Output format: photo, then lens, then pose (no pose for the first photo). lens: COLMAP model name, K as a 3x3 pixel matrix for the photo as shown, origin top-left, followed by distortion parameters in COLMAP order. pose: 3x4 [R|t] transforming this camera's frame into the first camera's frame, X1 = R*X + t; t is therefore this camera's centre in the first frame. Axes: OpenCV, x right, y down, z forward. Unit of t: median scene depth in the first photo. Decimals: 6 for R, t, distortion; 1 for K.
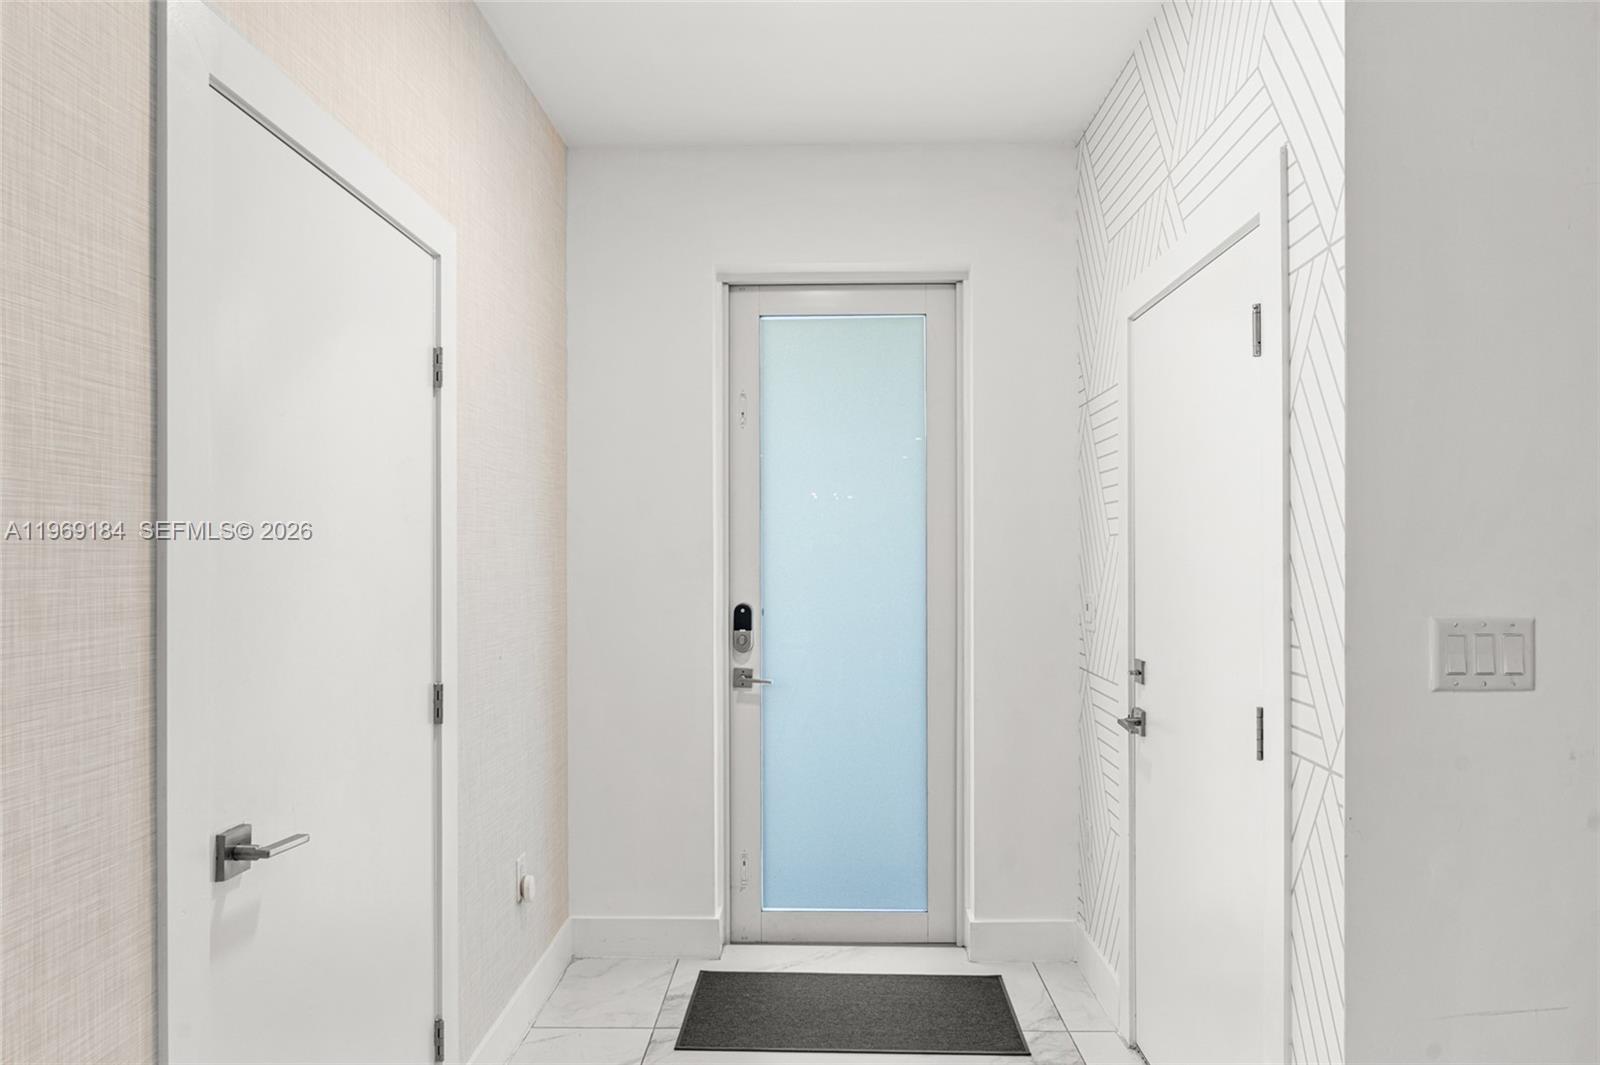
lens RADIAL K [[961.3, 0, 812.9], [0, 961.3, 557.2], [0, 0, 1]] dist [-0.005217, 0.004751]
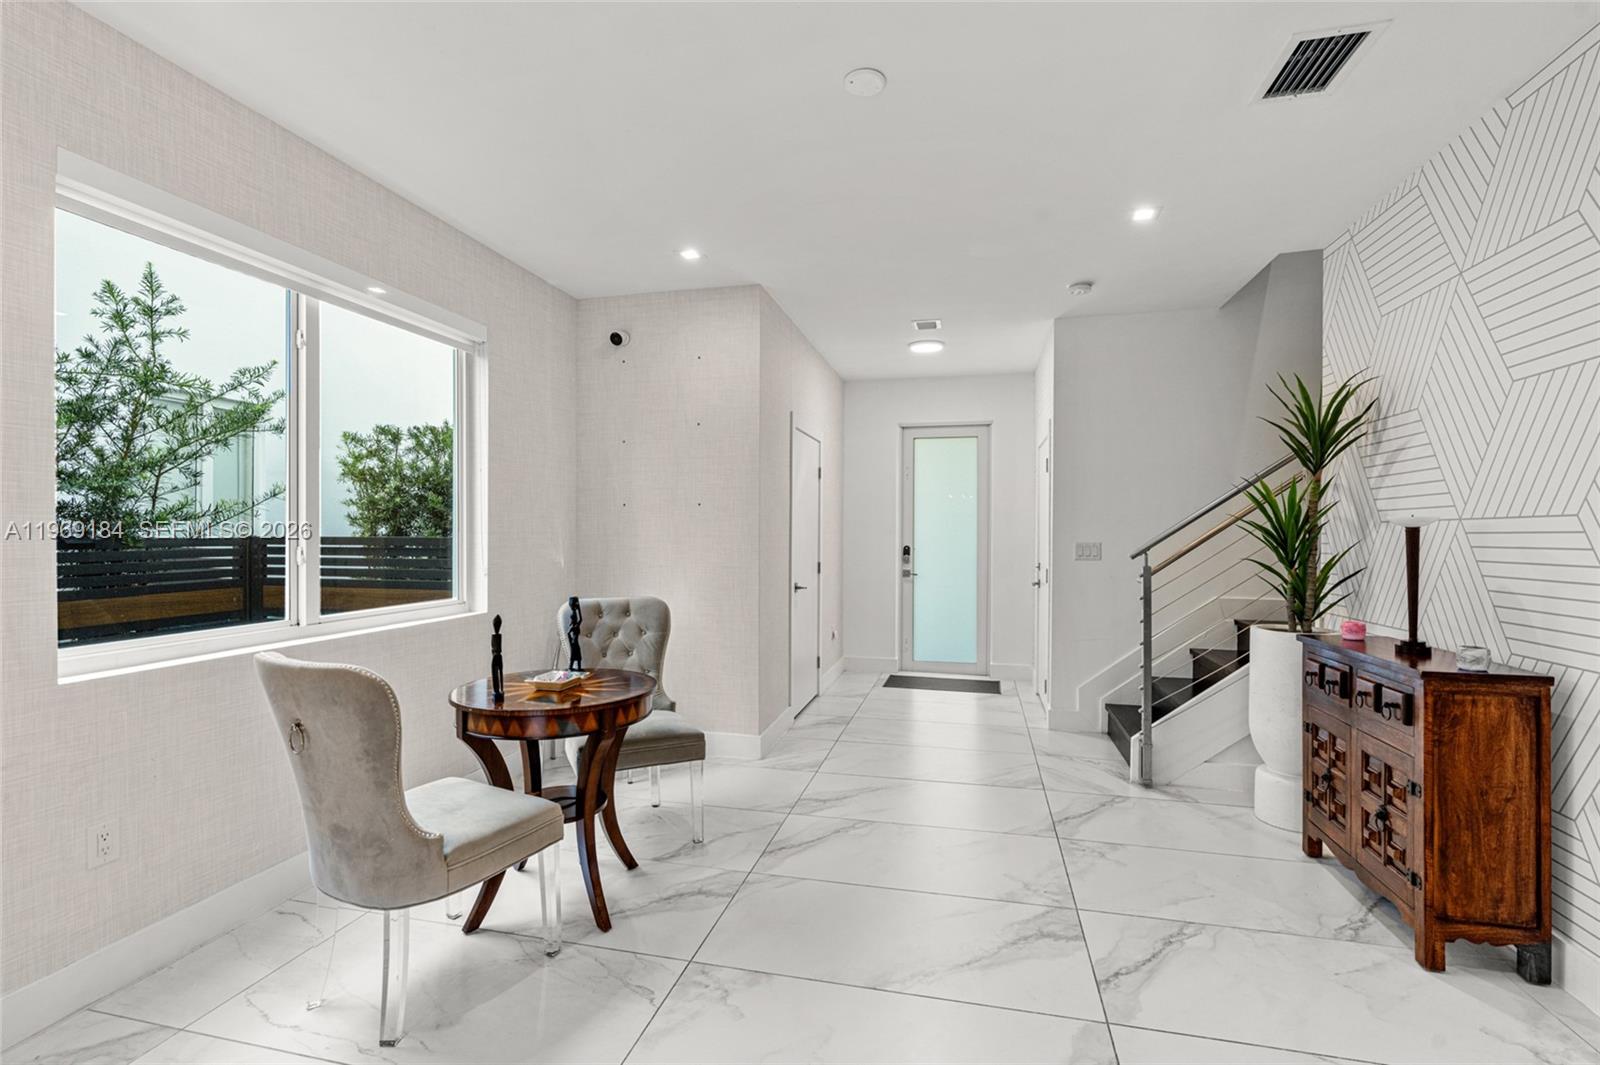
lens RADIAL K [[715.0, 0, 808.3], [0, 715.0, 533.2], [0, 0, 1]] dist [-0.004838, 0.000474]
pose [[0.976311, 0.007145, -0.216256, 0.197627], [-0.007357, 0.999973, -0.000174, 0.033945], [0.216249, 0.001761, 0.976337, -2.210070]]
